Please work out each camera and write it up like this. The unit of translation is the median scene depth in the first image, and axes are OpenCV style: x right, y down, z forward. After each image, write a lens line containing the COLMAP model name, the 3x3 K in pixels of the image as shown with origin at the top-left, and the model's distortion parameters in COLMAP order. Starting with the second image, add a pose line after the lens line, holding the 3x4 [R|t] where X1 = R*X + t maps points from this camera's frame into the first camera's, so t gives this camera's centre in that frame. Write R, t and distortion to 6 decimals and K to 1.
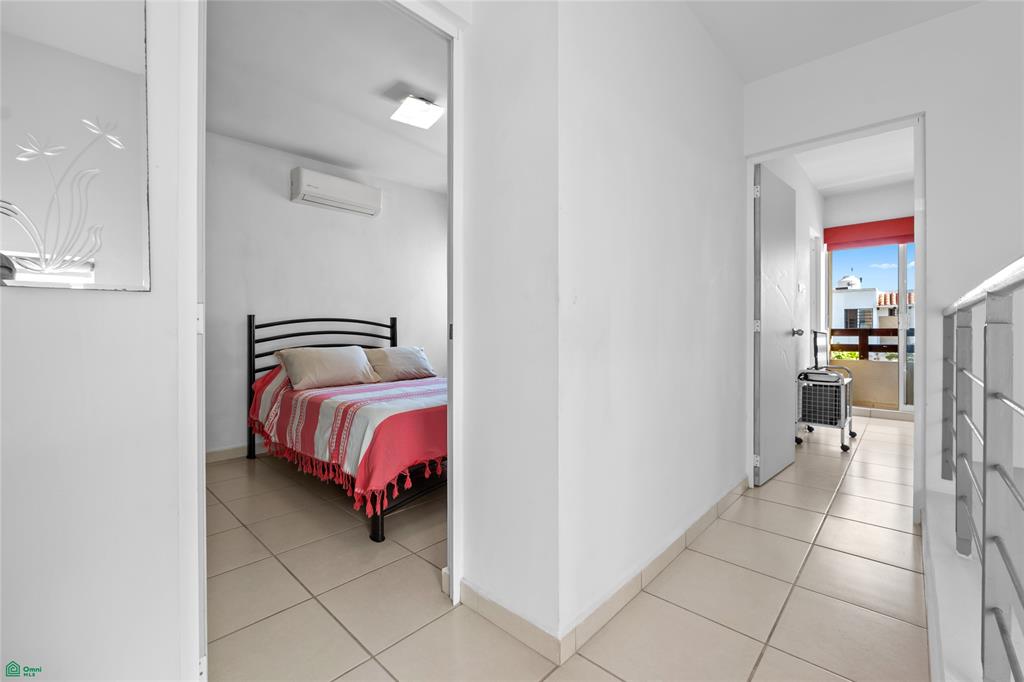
lens RADIAL K [[430.0, 0, 517.1], [0, 430.0, 327.1], [0, 0, 1]] dist [-0.011542, -0.000023]
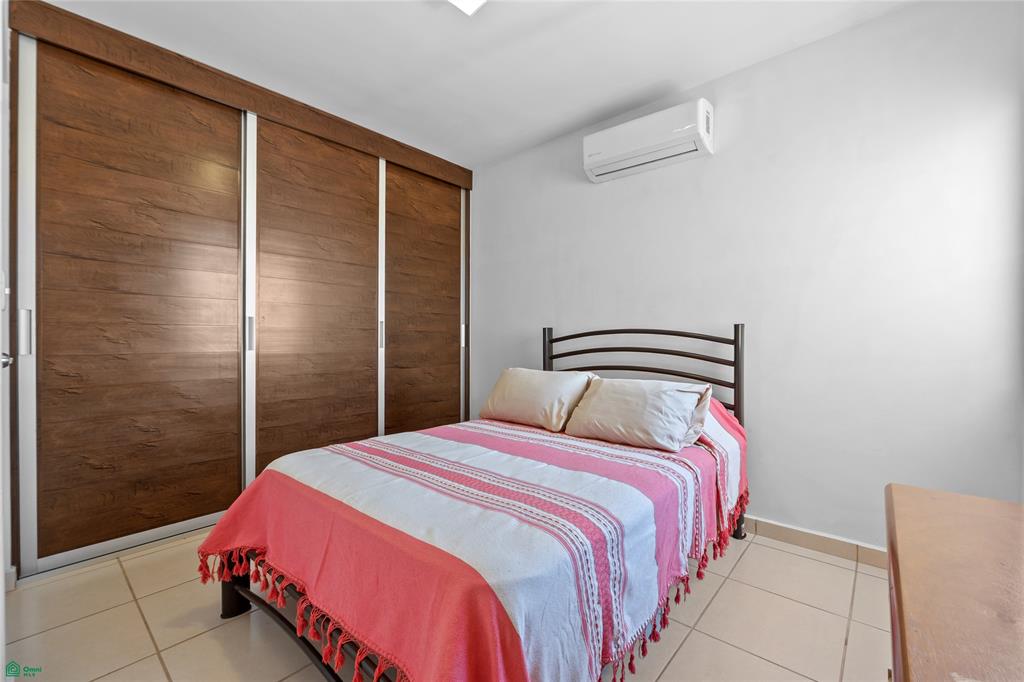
lens RADIAL K [[427.1, 0, 514.5], [0, 427.1, 336.2], [0, 0, 1]] dist [-0.009169, 0.000047]
pose [[0.040391, 0.003825, -0.999177, 0.295902], [0.002238, 0.999990, 0.003919, -0.014843], [0.999181, -0.002394, 0.040382, 0.906579]]
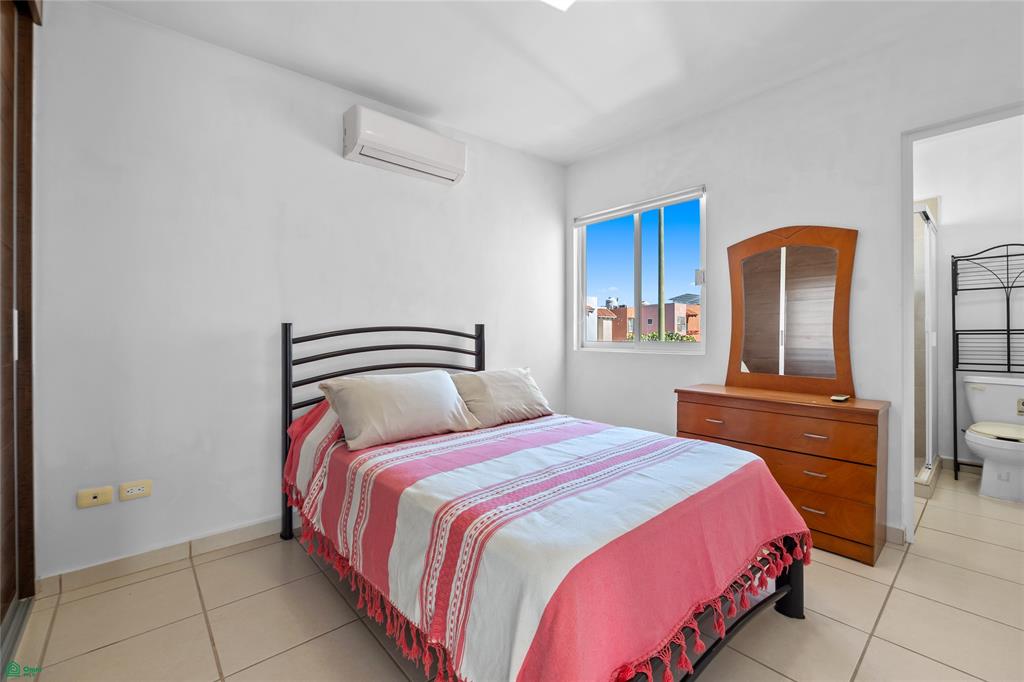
lens RADIAL K [[430.0, 0, 517.1], [0, 430.0, 327.1], [0, 0, 1]] dist [-0.011542, -0.000023]
pose [[0.995246, -0.002115, -0.097374, -0.199819], [0.001714, 0.999990, -0.004201, -0.018975], [0.097382, 0.004014, 0.995239, 0.372091]]
